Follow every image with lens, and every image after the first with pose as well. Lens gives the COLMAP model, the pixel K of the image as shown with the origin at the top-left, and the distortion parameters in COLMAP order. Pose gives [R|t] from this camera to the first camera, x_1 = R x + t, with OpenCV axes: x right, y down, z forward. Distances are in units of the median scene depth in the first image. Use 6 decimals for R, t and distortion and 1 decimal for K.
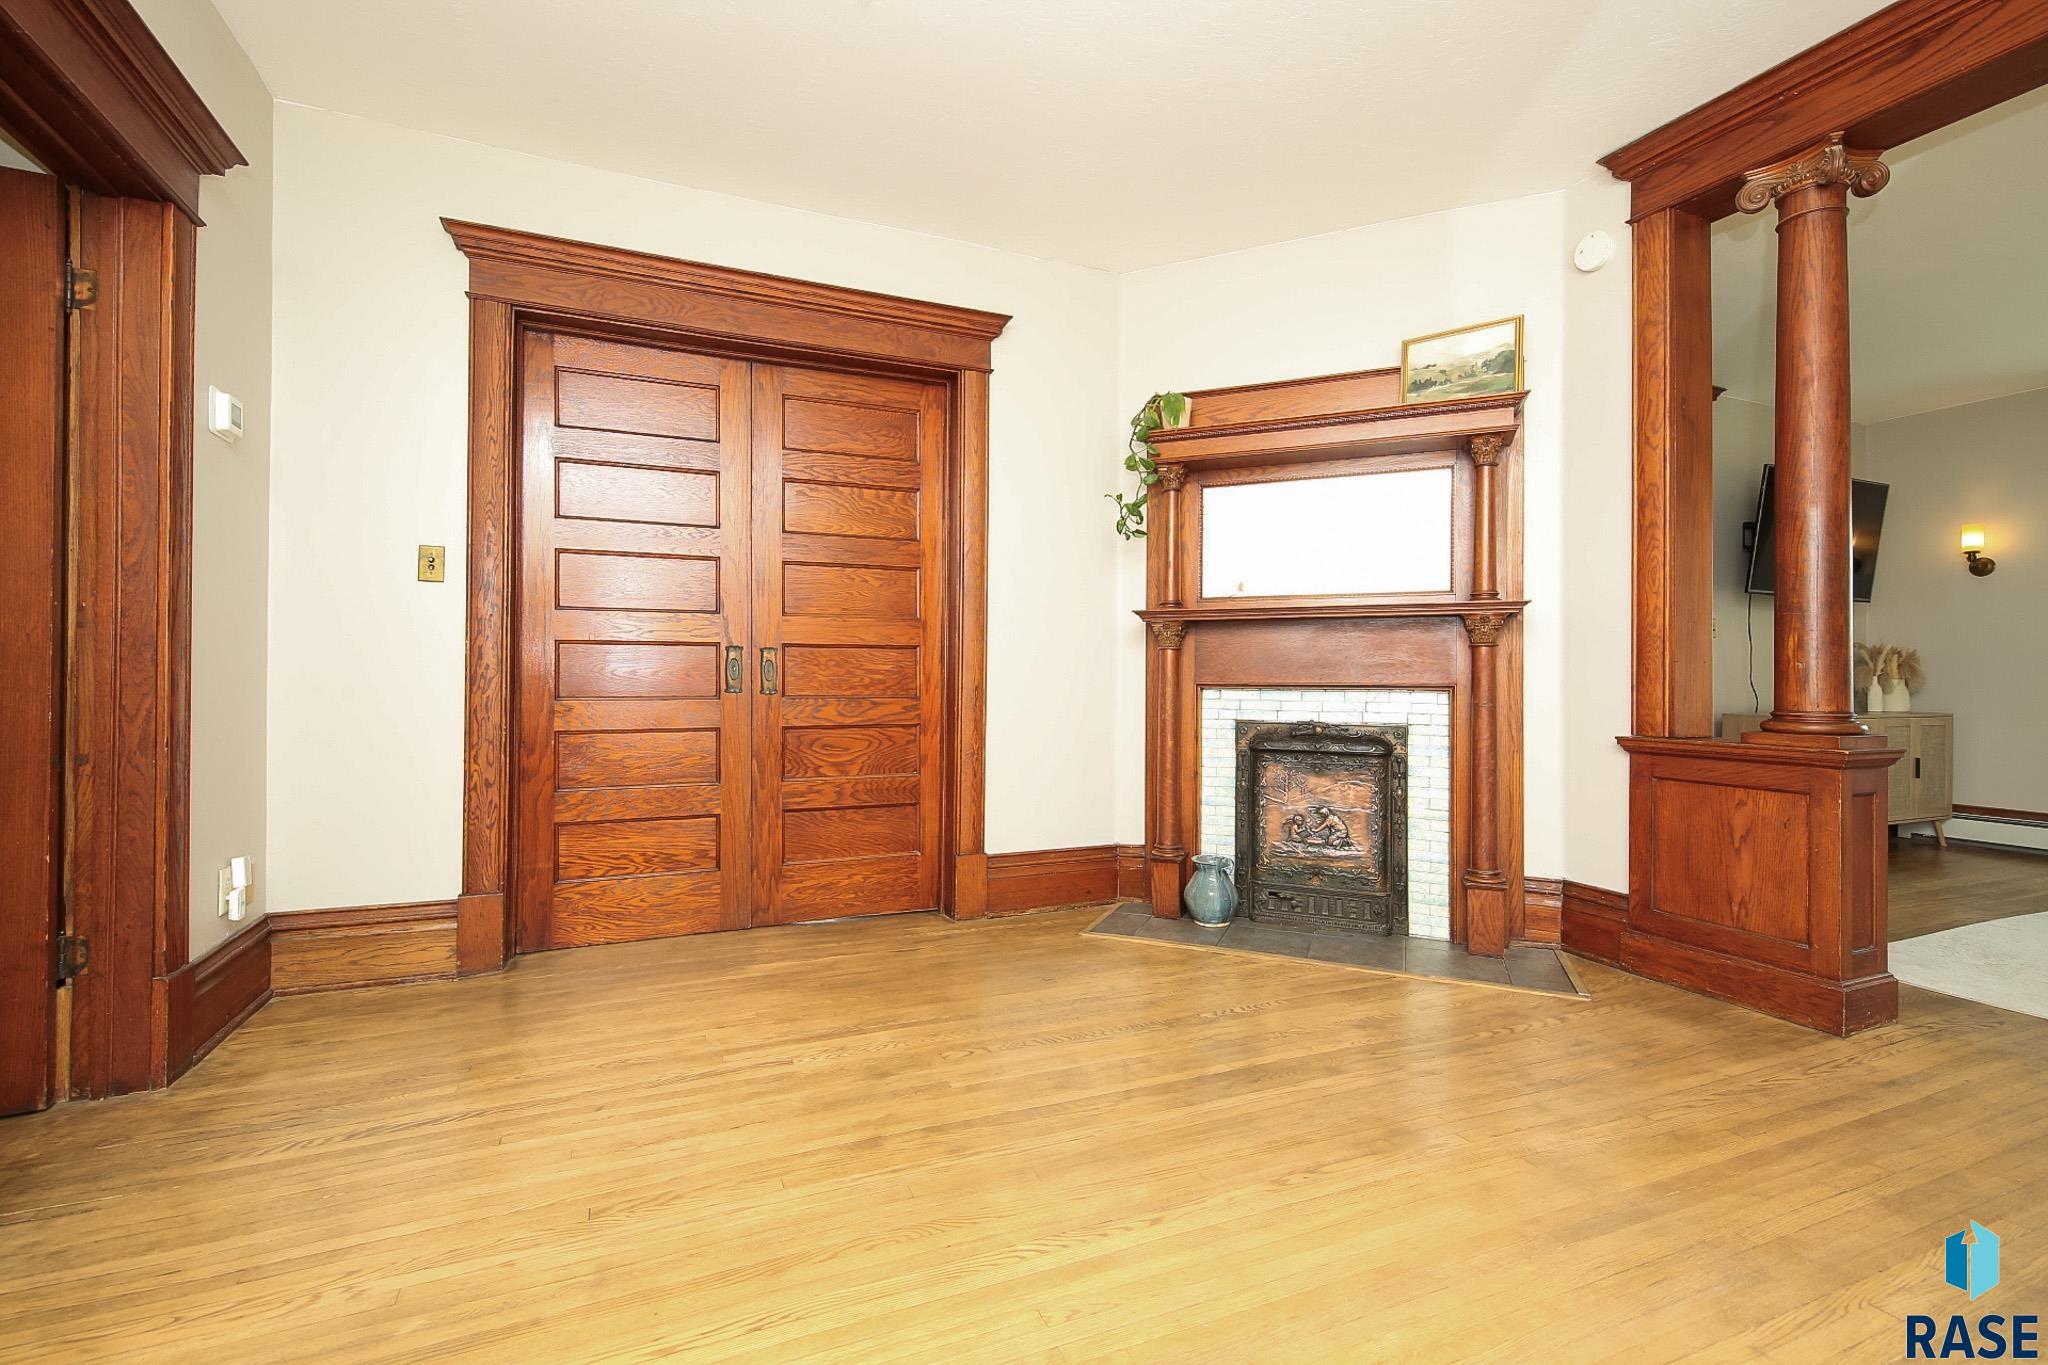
lens RADIAL K [[916.7, 0, 1031.4], [0, 916.7, 678.1], [0, 0, 1]] dist [0.000341, -0.000173]
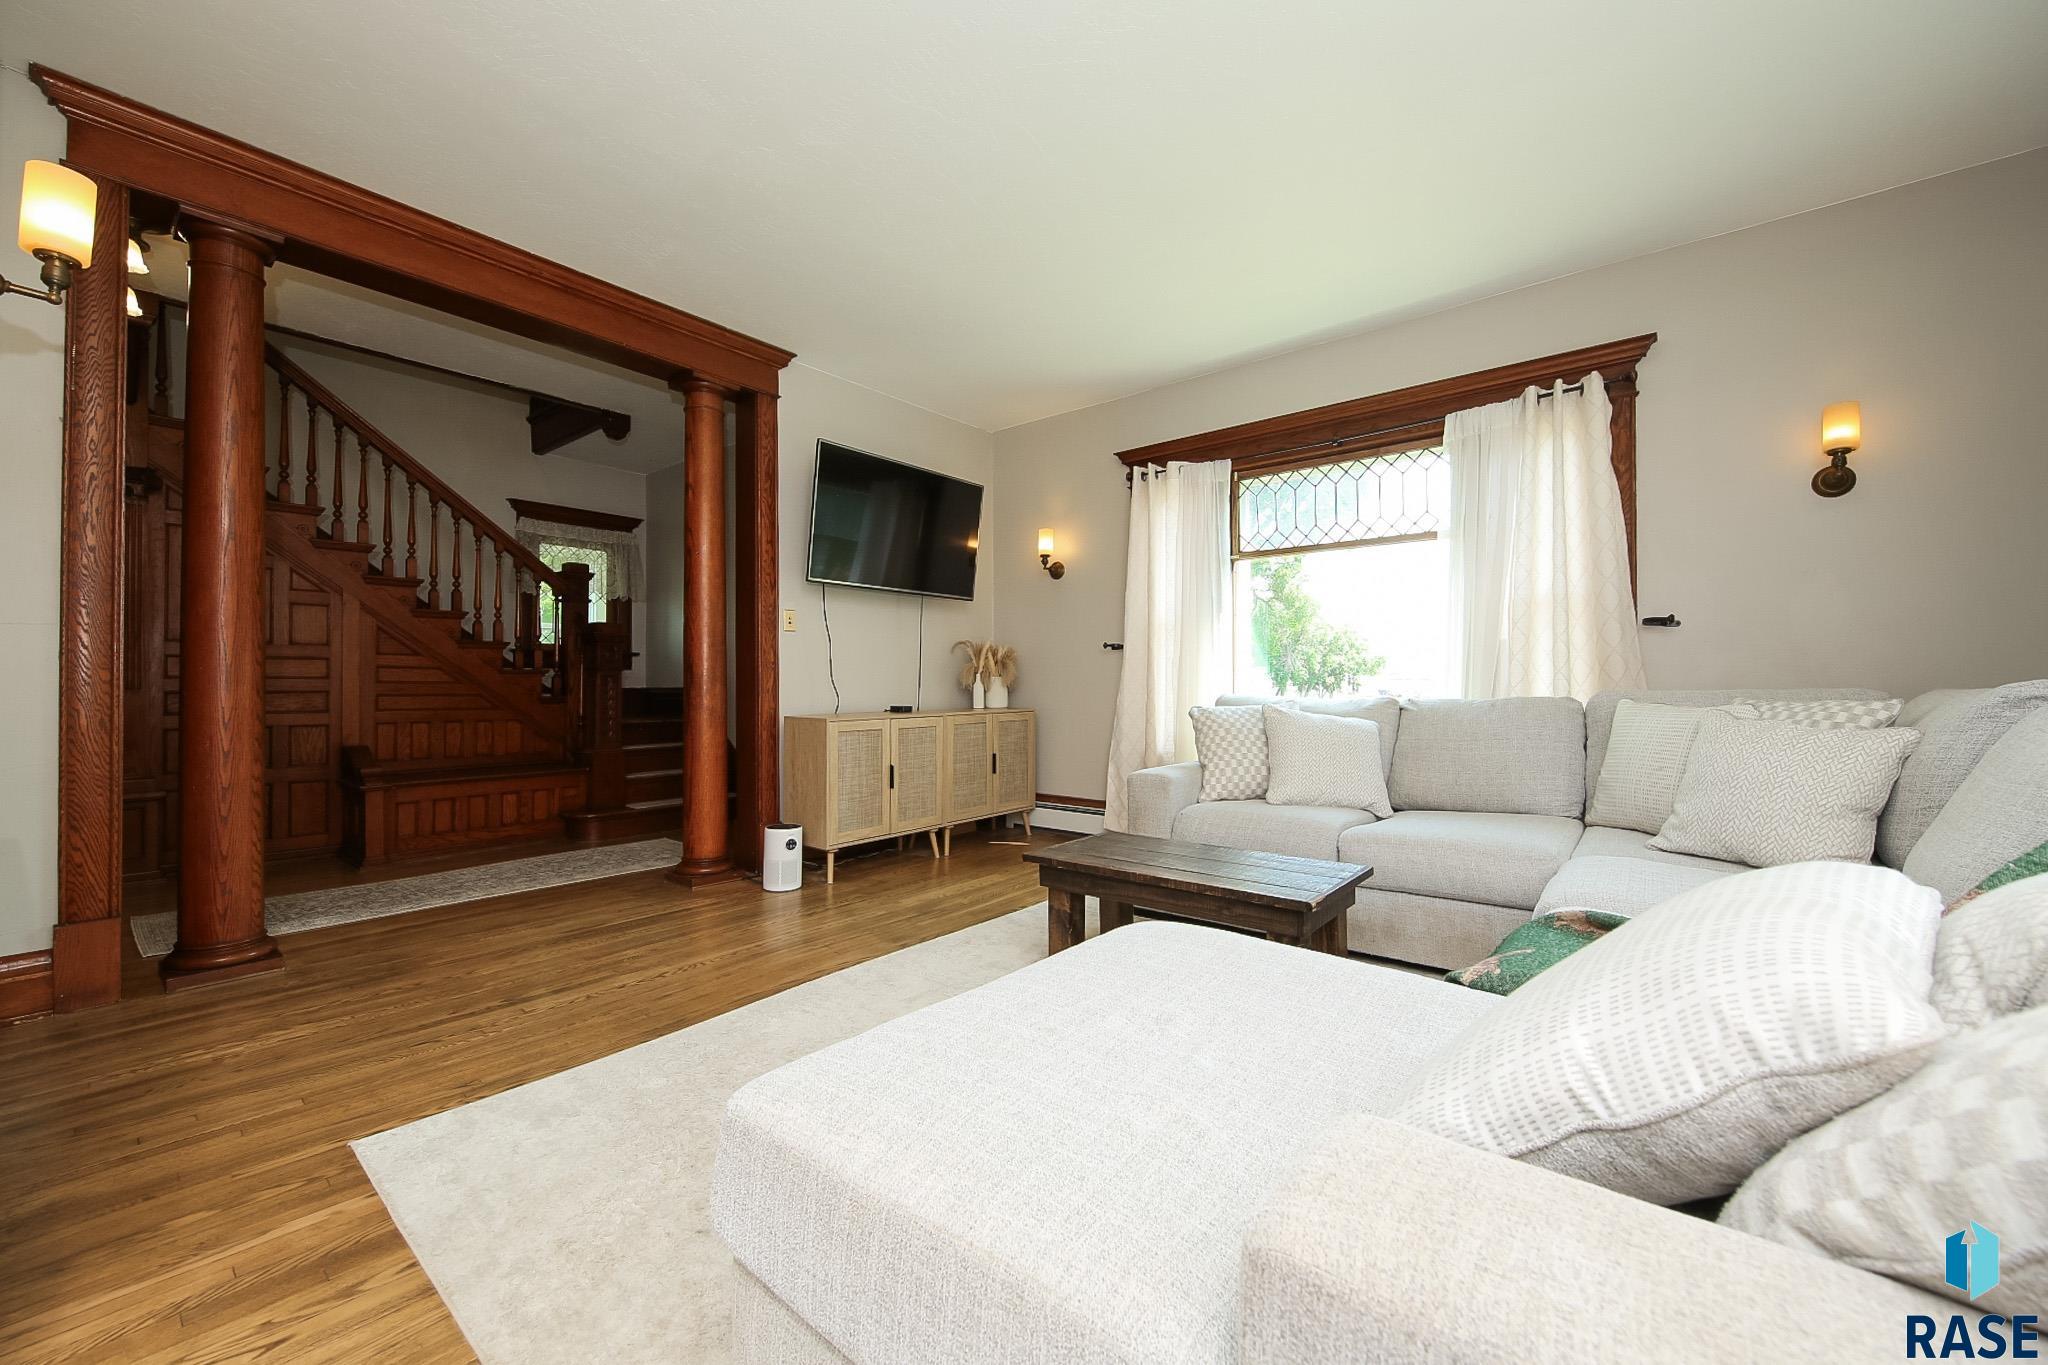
lens RADIAL K [[793.0, 0, 1035.8], [0, 793.0, 680.1], [0, 0, 1]] dist [0.014004, -0.000158]
pose [[0.888000, -0.010510, 0.459723, 0.978945], [0.009512, 0.999945, 0.004488, 0.003329], [-0.459744, 0.000387, 0.888051, 0.313873]]
